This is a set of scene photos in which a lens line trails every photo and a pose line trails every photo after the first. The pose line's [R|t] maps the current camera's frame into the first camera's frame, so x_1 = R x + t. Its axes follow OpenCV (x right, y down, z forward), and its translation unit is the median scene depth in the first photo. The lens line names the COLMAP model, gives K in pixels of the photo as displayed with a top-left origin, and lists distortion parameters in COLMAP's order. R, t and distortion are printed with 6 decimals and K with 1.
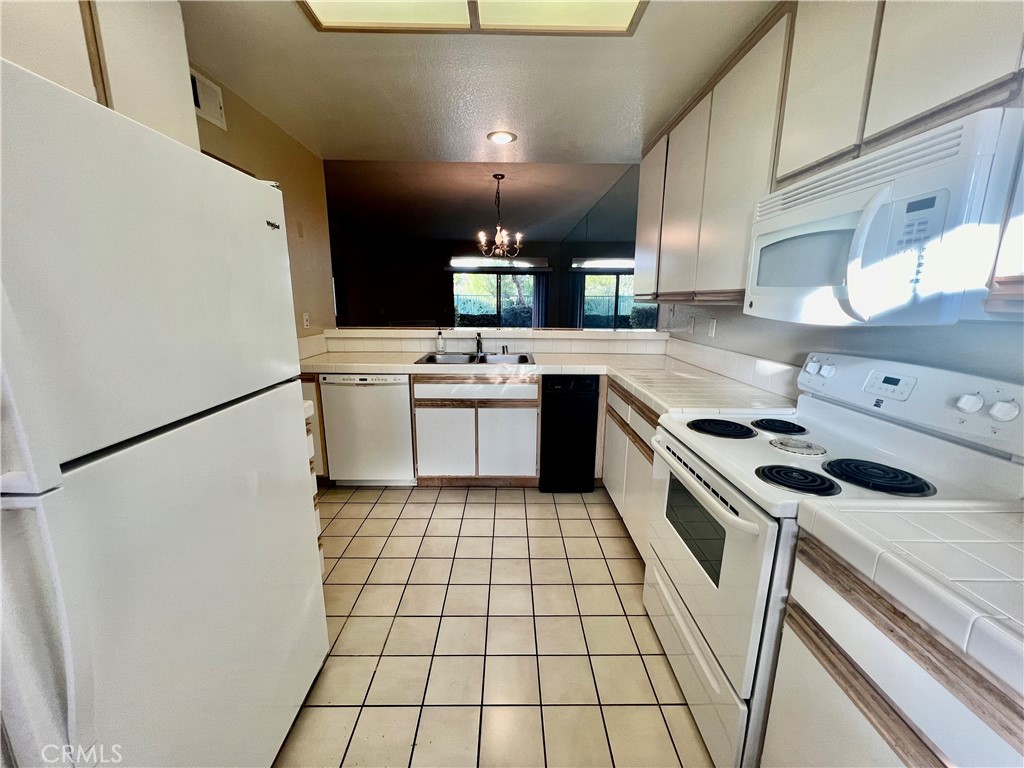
lens RADIAL K [[412.6, 0, 512.5], [0, 412.6, 385.6], [0, 0, 1]] dist [-0.002579, 0.000956]
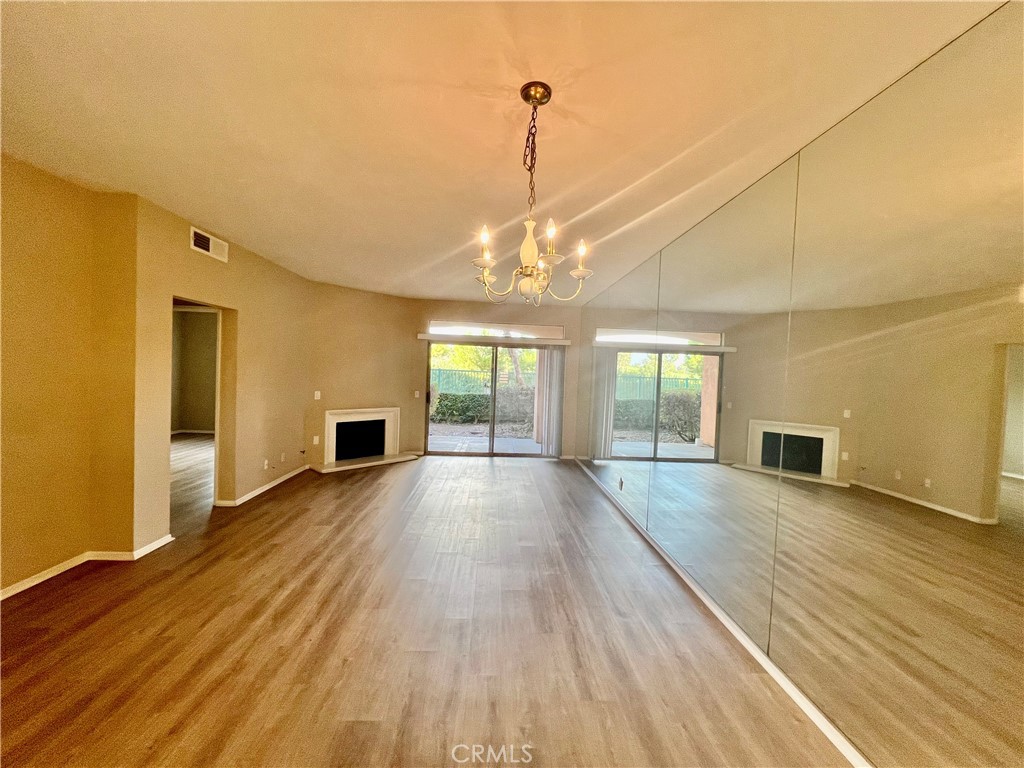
lens RADIAL K [[412.6, 0, 516.0], [0, 412.6, 382.3], [0, 0, 1]] dist [-0.002579, 0.000956]
pose [[0.998487, 0.029655, 0.046308, -0.025234], [-0.020989, 0.983897, -0.177500, -0.076791], [-0.050826, 0.176259, 0.983031, 0.284113]]
